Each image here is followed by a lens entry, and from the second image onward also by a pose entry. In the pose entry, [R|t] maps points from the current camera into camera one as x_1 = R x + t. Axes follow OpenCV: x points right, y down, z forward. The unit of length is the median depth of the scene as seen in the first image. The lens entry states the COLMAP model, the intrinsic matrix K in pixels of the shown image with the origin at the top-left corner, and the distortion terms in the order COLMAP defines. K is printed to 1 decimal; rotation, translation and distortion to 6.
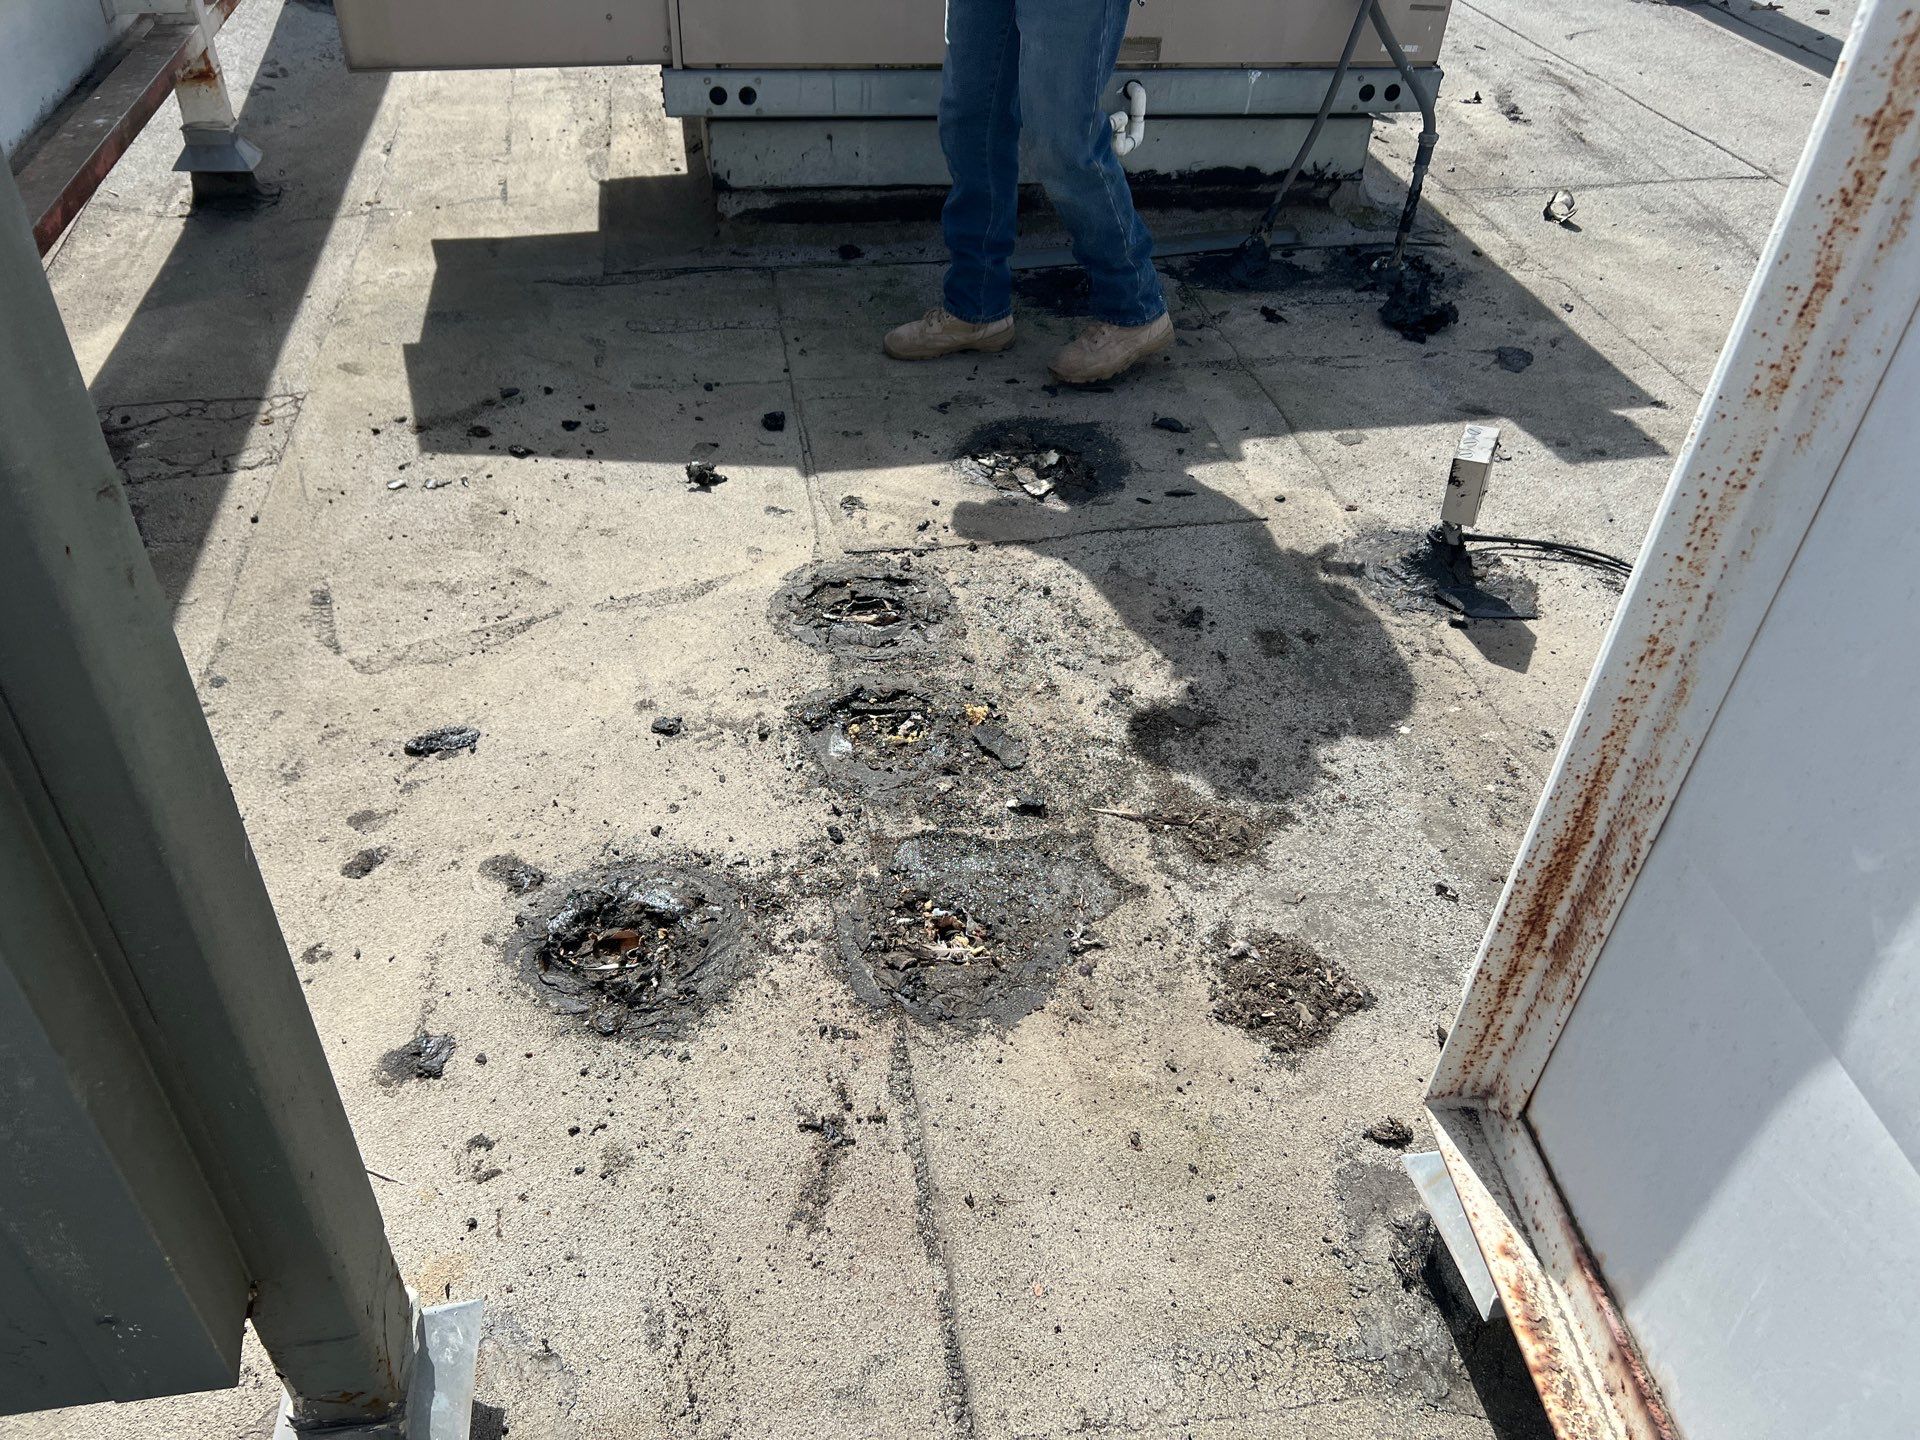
lens RADIAL K [[1451.6, 0, 960.0], [0, 1451.6, 720.0], [0, 0, 1]] dist [0.034758, -0.002503]
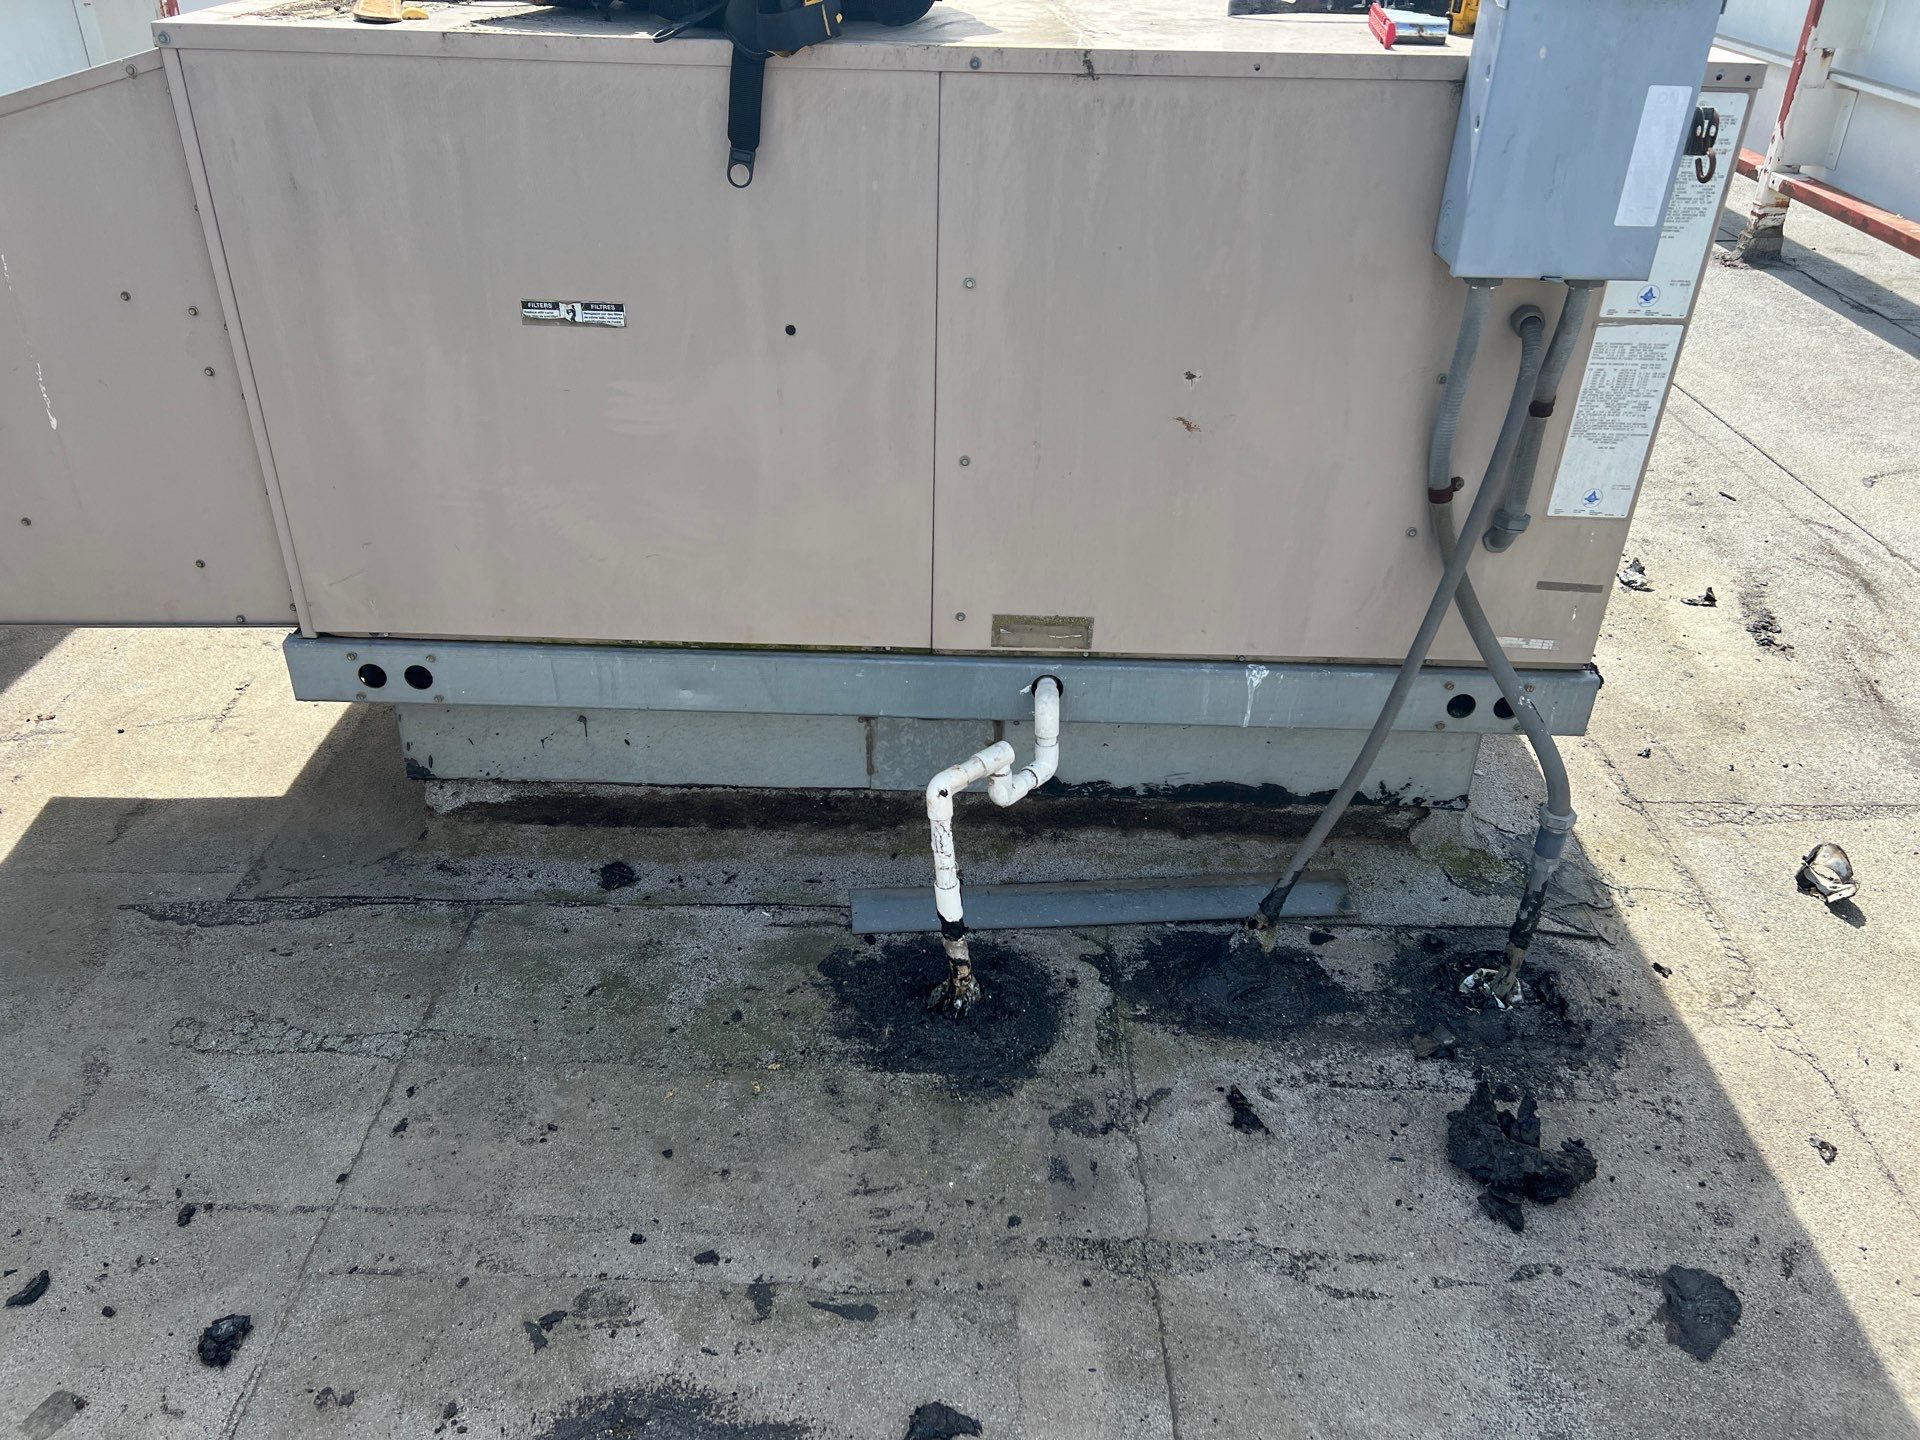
lens RADIAL K [[1438.1, 0, 955.7], [0, 1438.1, 747.9], [0, 0, 1]] dist [0.056316, -0.054265]
pose [[0.980809, 0.078367, -0.178525, 0.182287], [-0.099605, 0.988558, -0.113277, -0.322235], [0.167606, 0.128886, 0.977393, 0.397382]]
